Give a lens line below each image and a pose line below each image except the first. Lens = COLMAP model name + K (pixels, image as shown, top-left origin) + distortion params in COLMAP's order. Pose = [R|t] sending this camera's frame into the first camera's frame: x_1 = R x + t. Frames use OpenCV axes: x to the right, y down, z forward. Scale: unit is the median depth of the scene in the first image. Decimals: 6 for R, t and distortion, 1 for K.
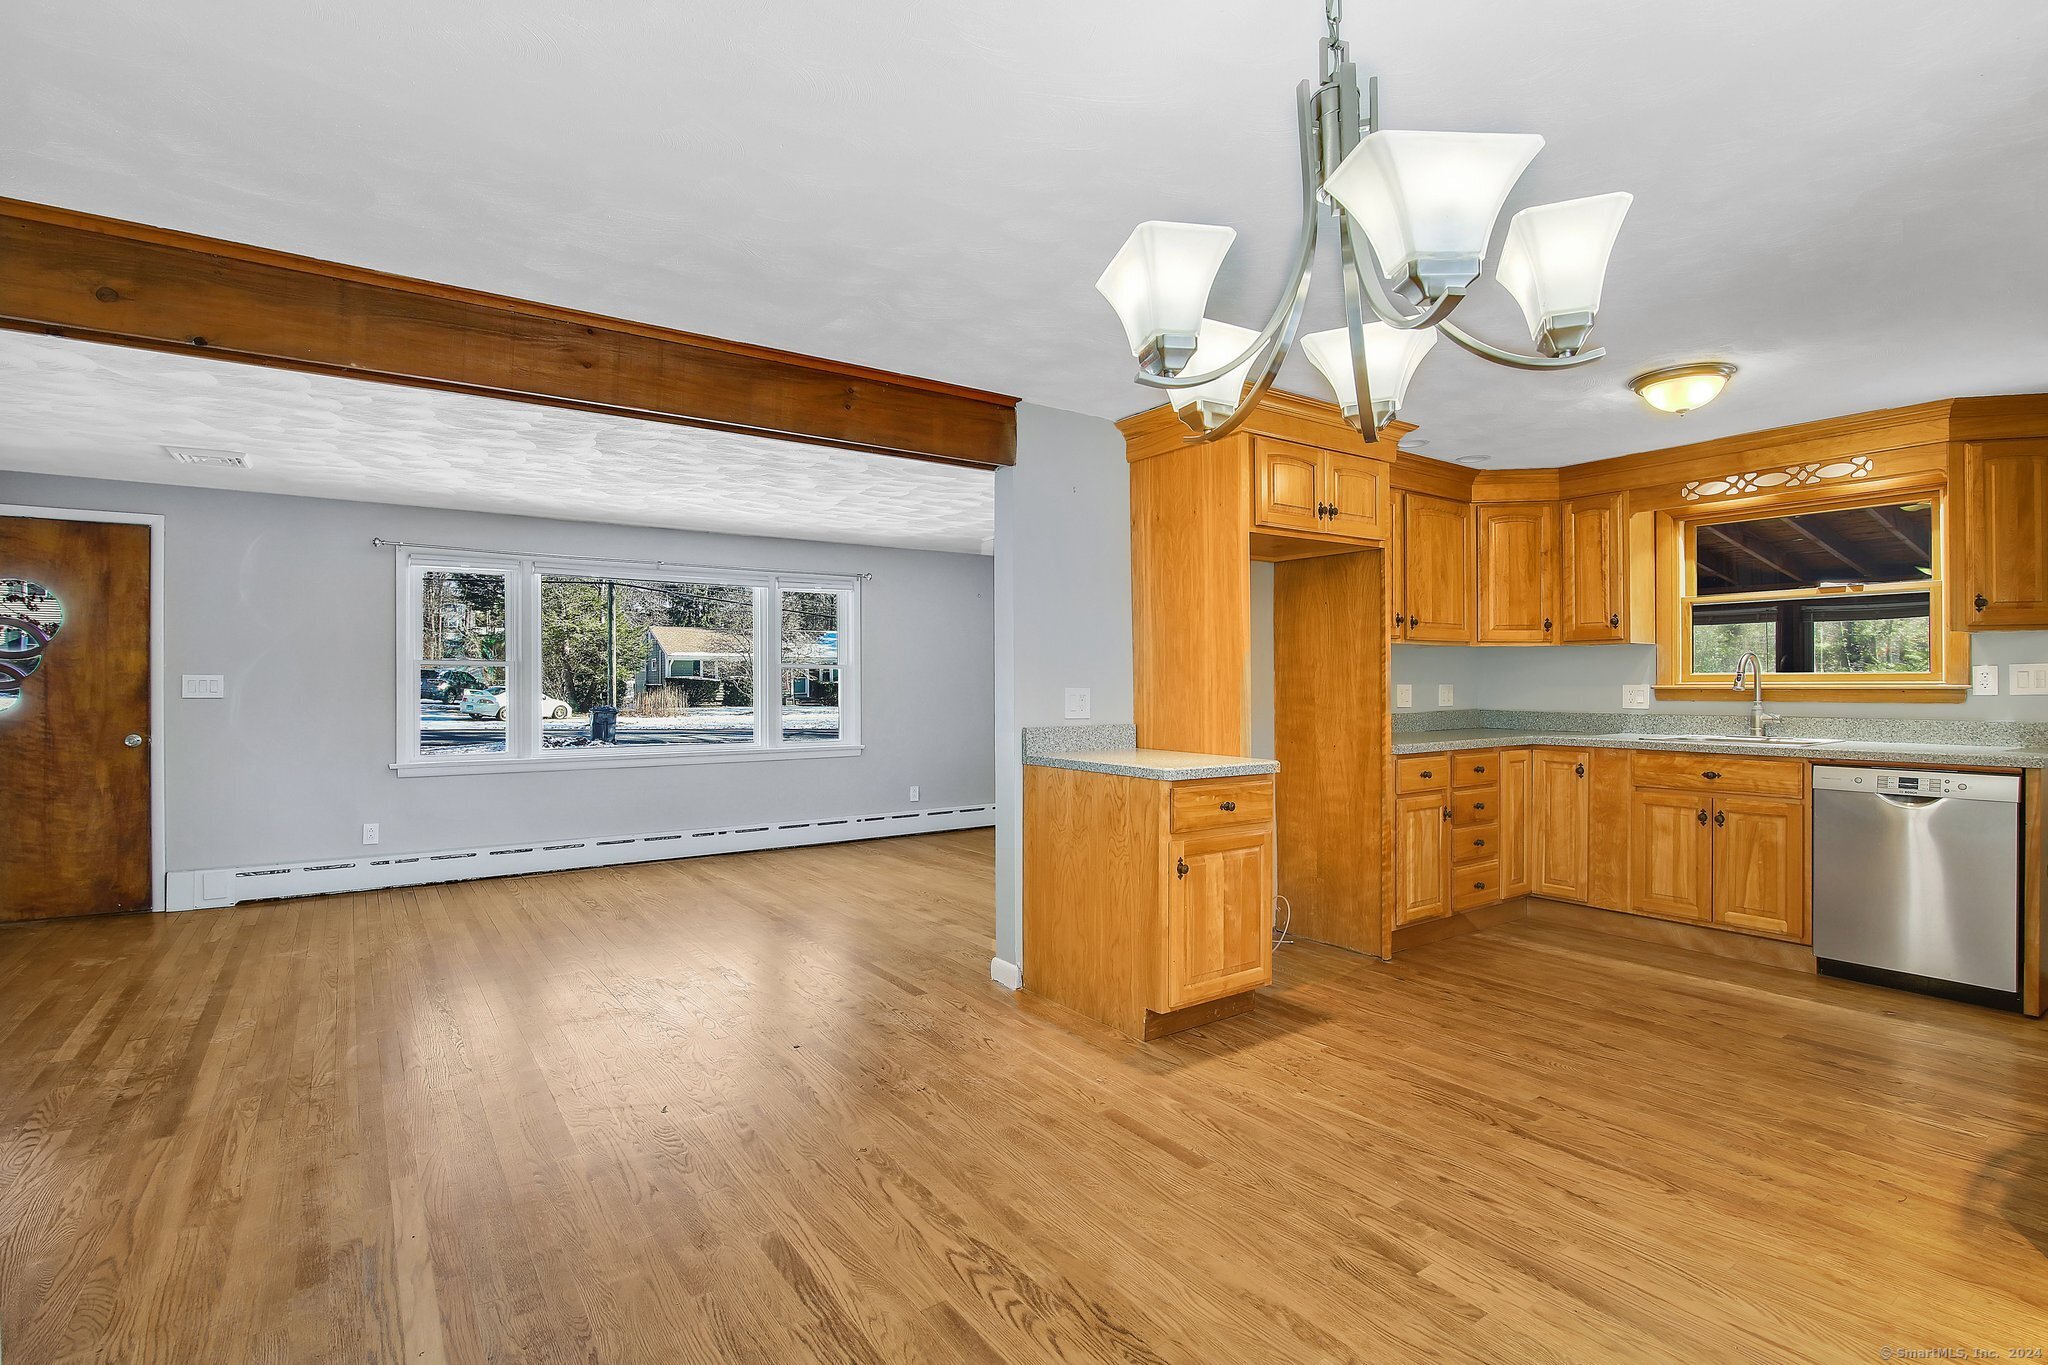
lens RADIAL K [[965.3, 0, 1076.3], [0, 965.3, 688.5], [0, 0, 1]] dist [-0.011326, -0.000051]
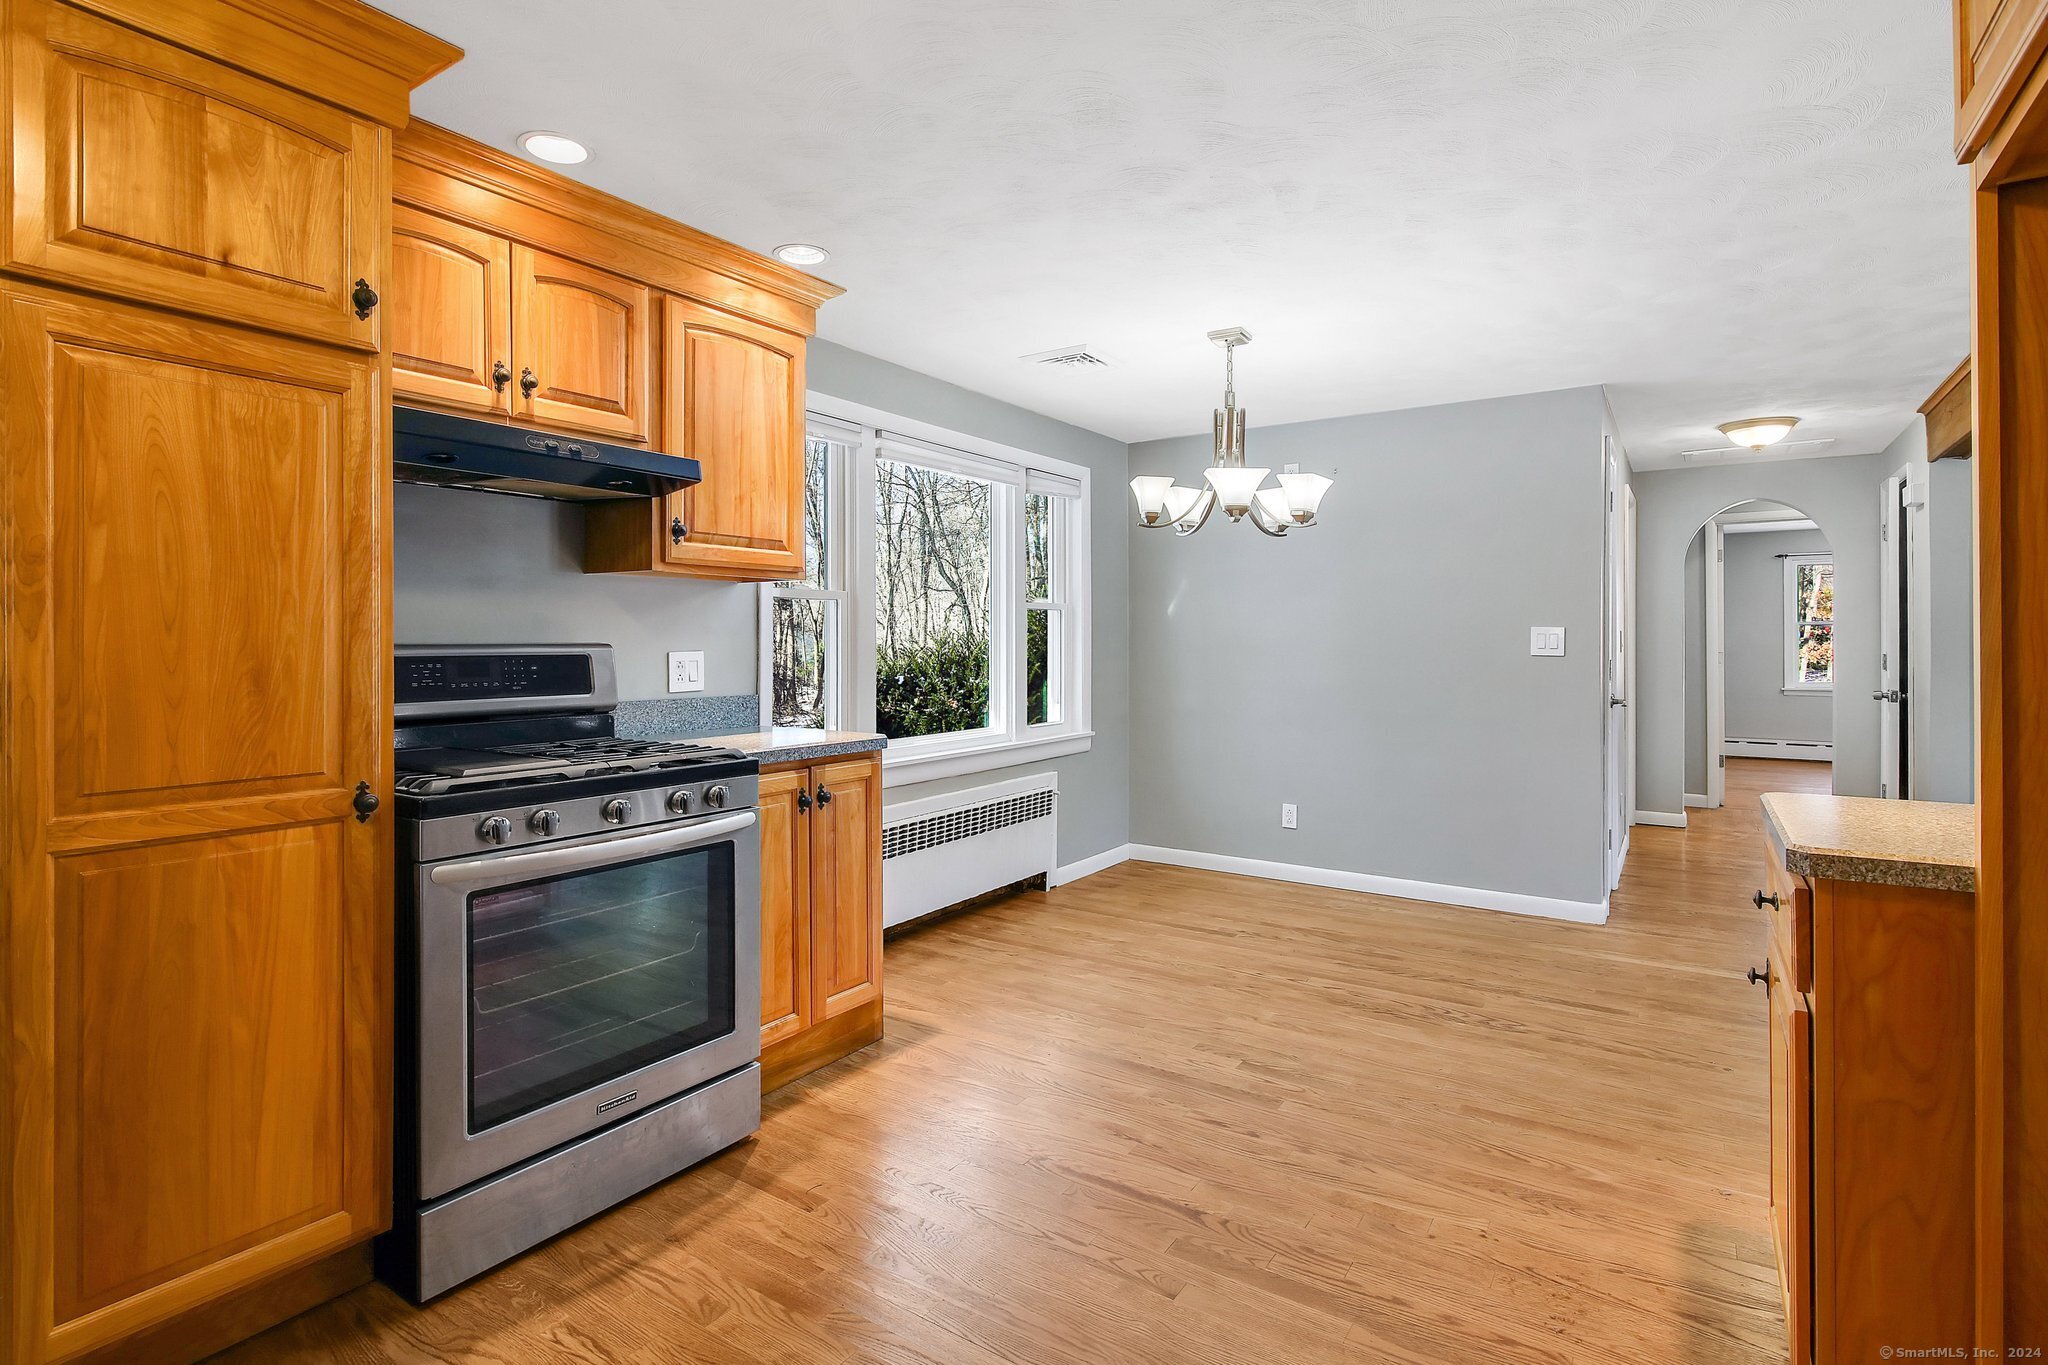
lens RADIAL K [[990.5, 0, 995.4], [0, 990.5, 632.5], [0, 0, 1]] dist [-0.018594, -0.000469]
pose [[-0.955309, -0.000679, -0.295610, 0.544784], [-0.000123, 0.999998, -0.001899, -0.008215], [0.295610, -0.001778, -0.955307, 1.098649]]
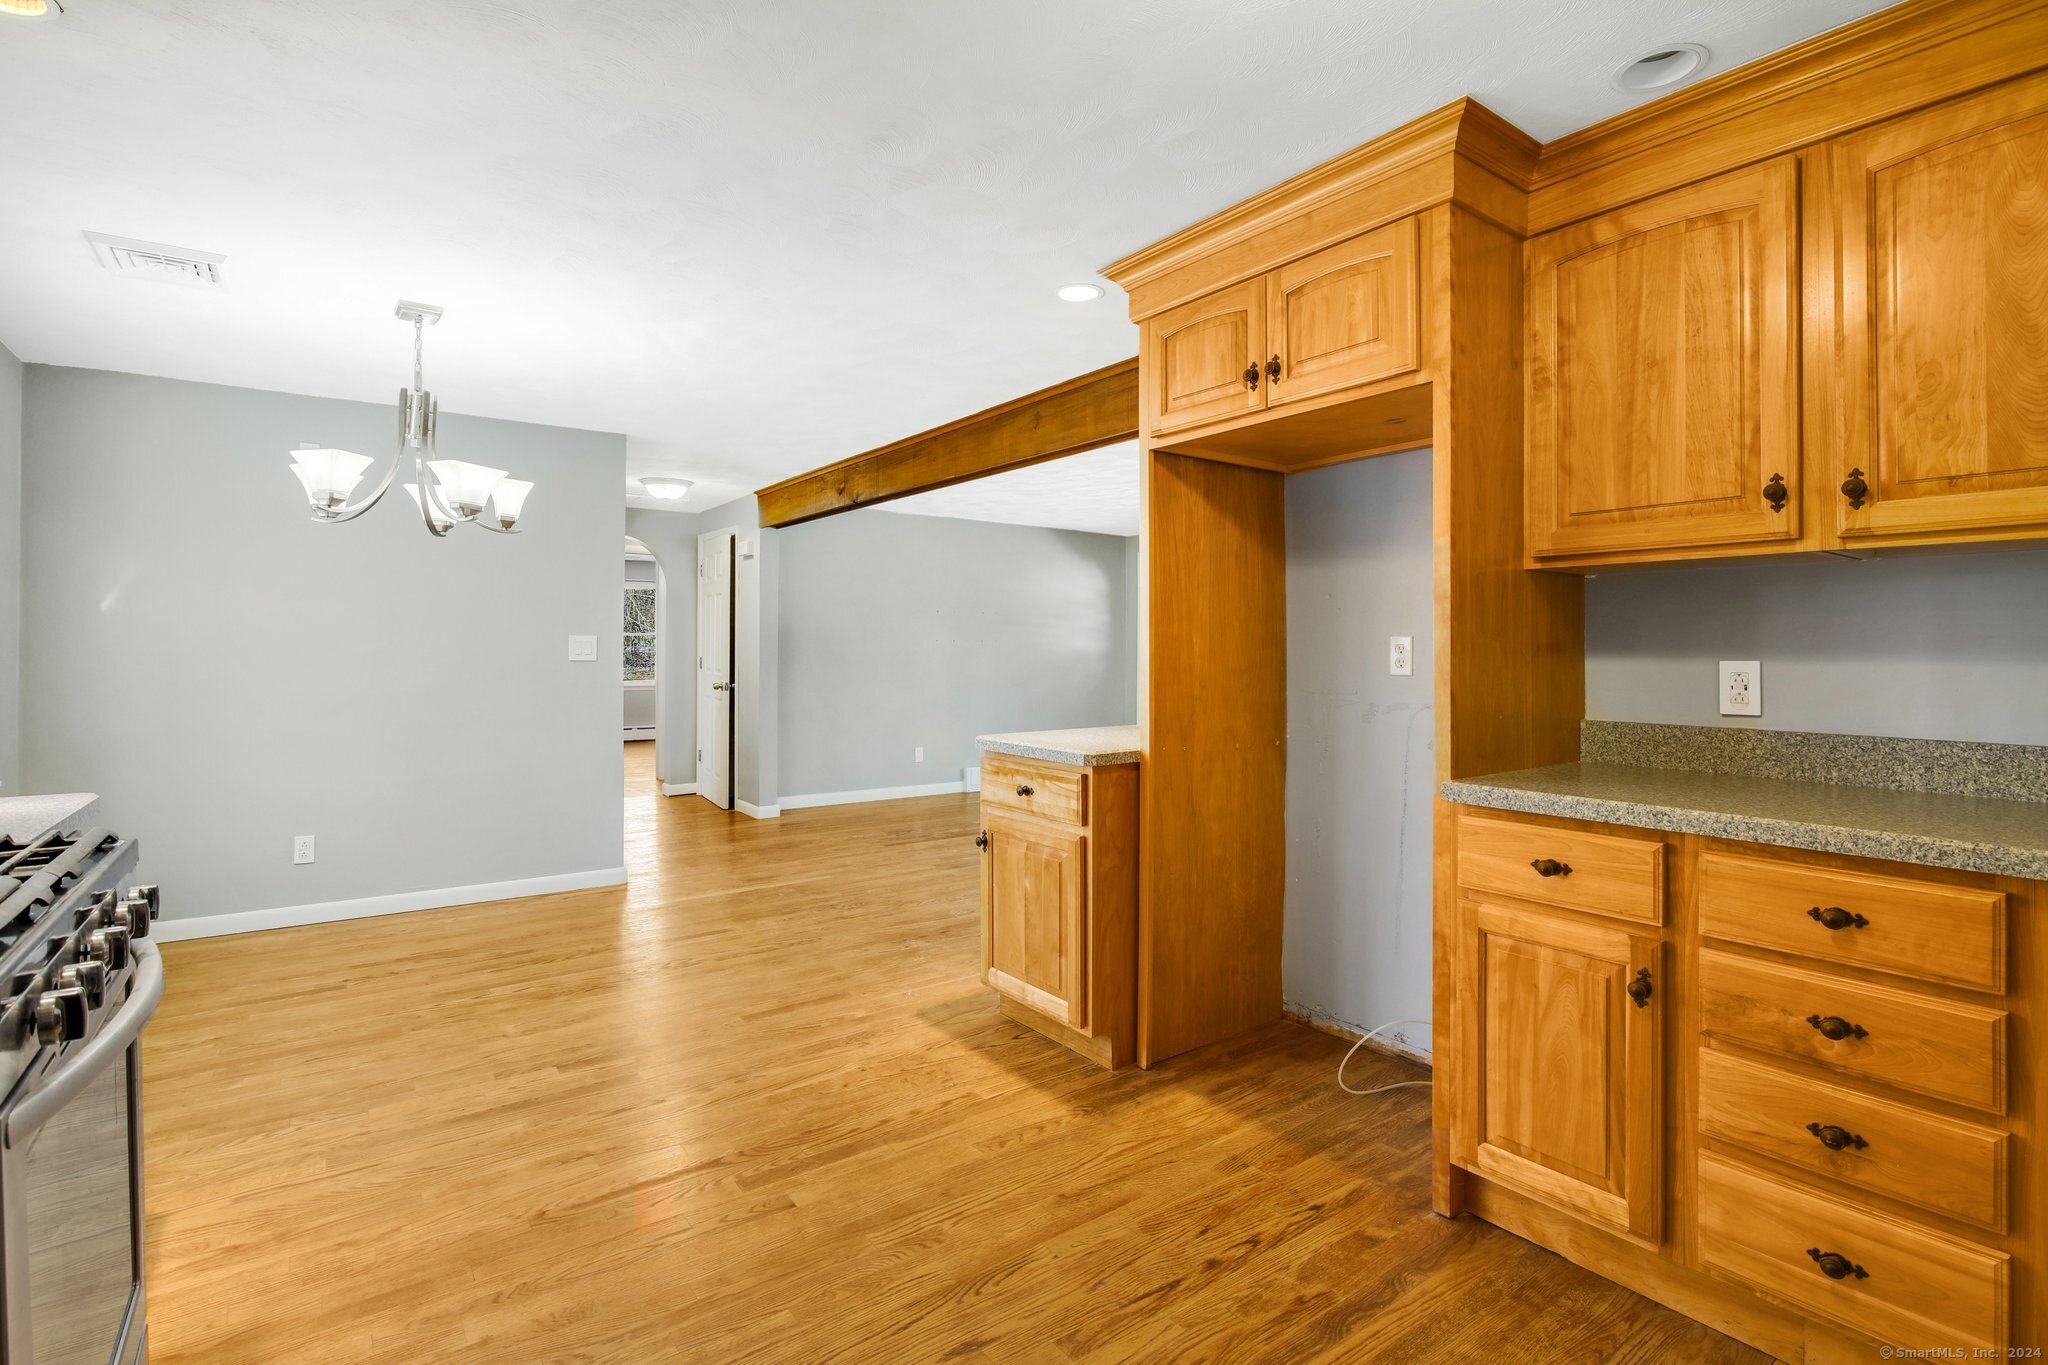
lens RADIAL K [[987.6, 0, 1009.5], [0, 987.6, 650.2], [0, 0, 1]] dist [-0.023669, 0.000384]
pose [[-0.024479, 0.004450, -0.999690, 0.857414], [-0.007715, 0.999959, 0.004640, -0.007781], [0.999671, 0.007826, -0.024444, 0.819736]]
